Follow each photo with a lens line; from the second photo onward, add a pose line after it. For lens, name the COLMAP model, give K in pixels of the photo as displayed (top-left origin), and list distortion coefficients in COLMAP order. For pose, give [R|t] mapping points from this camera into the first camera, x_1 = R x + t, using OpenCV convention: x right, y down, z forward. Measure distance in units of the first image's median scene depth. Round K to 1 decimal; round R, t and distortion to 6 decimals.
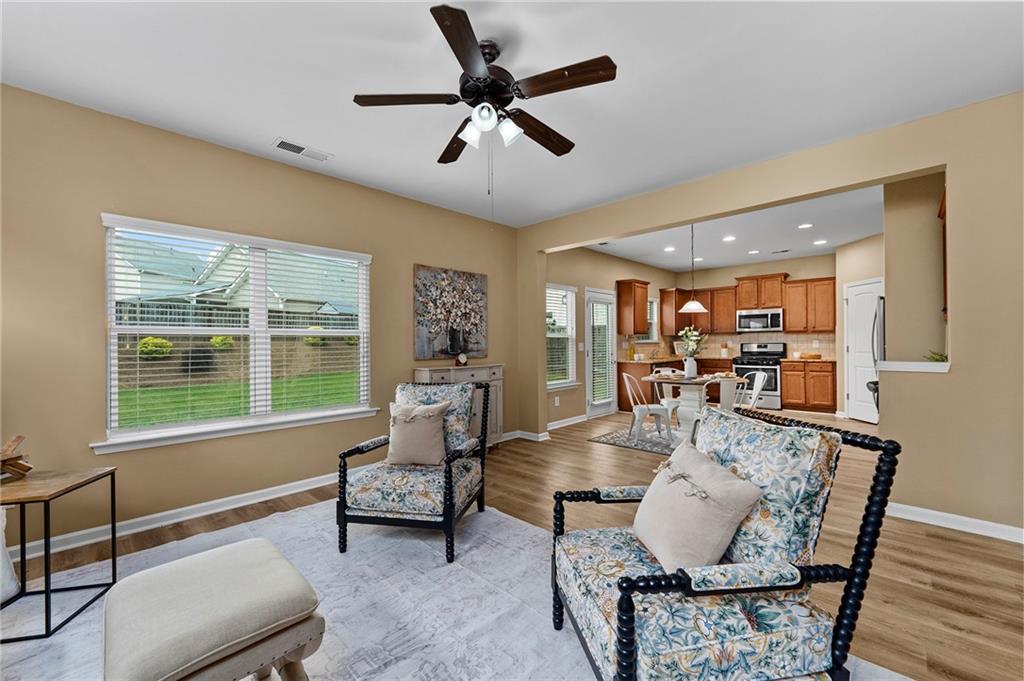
lens RADIAL K [[413.1, 0, 513.4], [0, 413.1, 338.4], [0, 0, 1]] dist [-0.000207, -0.000248]
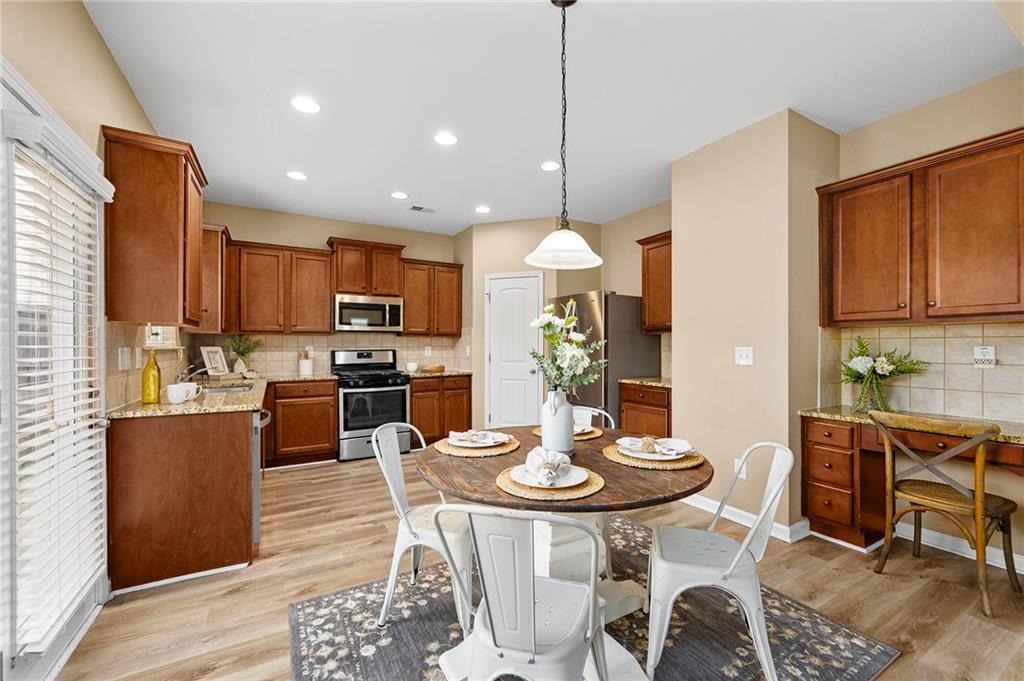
lens RADIAL K [[413.9, 0, 513.8], [0, 413.9, 348.3], [0, 0, 1]] dist [-0.001249, -0.000110]
pose [[0.275763, 0.003986, 0.961217, 0.067252], [-0.011155, 0.999937, -0.000947, 0.008244], [-0.961161, -0.010461, 0.275791, 0.752853]]
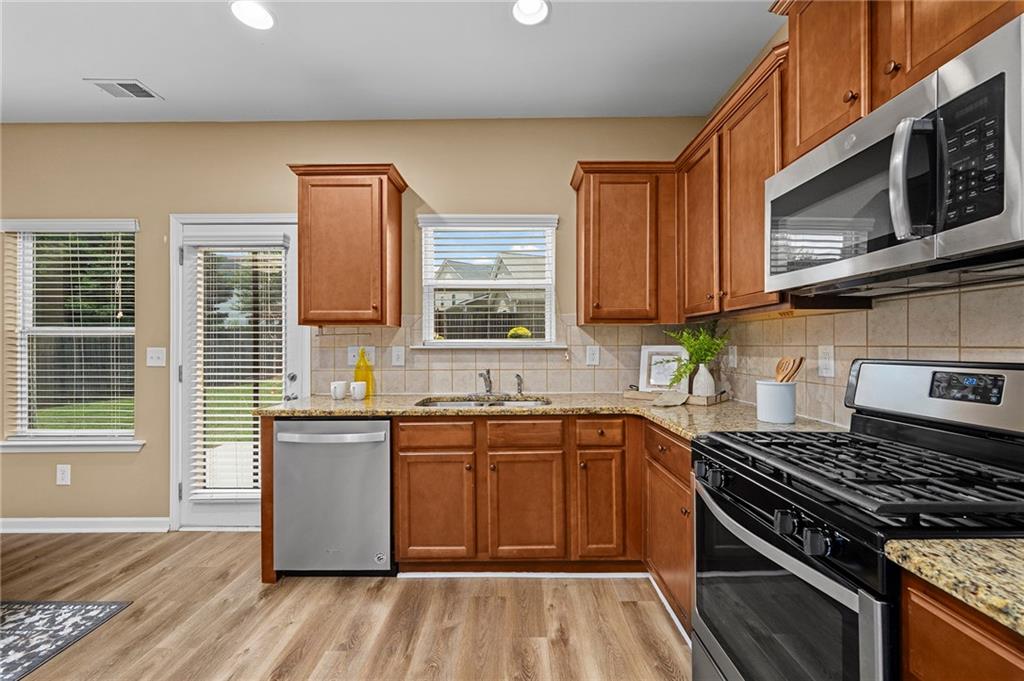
lens RADIAL K [[415.1, 0, 513.0], [0, 415.1, 342.9], [0, 0, 1]] dist [-0.000103, -0.000034]
pose [[0.690970, 0.003281, -0.722876, 0.745920], [0.004169, 0.999955, 0.008524, 0.003732], [0.722872, -0.008904, 0.690925, 0.991469]]
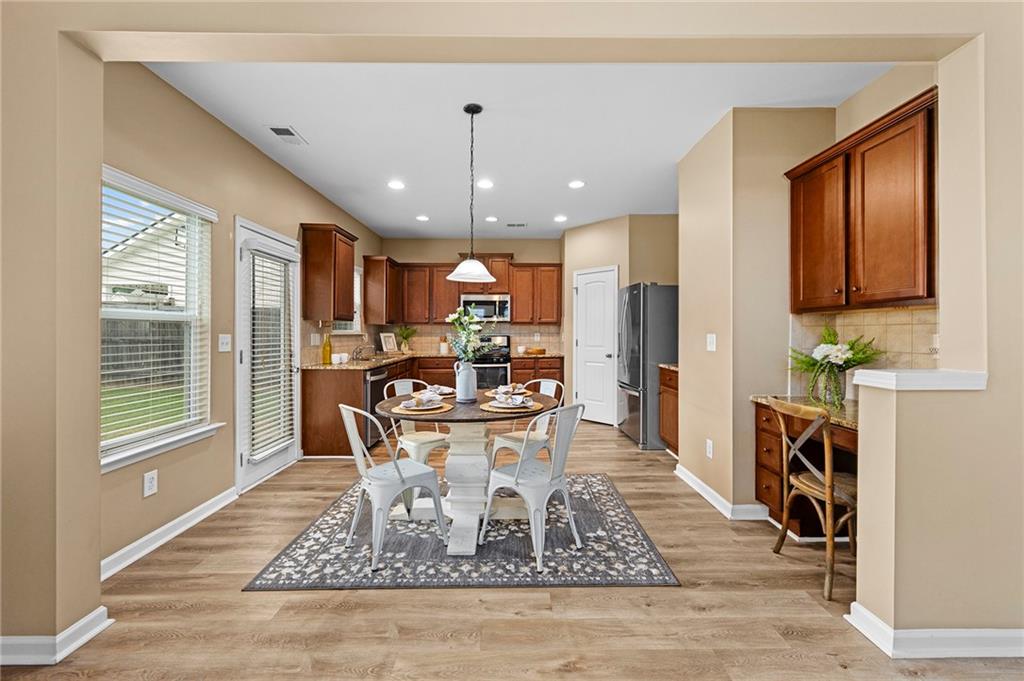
lens RADIAL K [[416.2, 0, 515.9], [0, 416.2, 333.1], [0, 0, 1]] dist [-0.000165, -0.000182]
pose [[0.710438, 0.007941, 0.703715, 0.069362], [-0.013064, 0.999913, 0.001905, 0.004400], [-0.703638, -0.010546, 0.710480, 0.450501]]
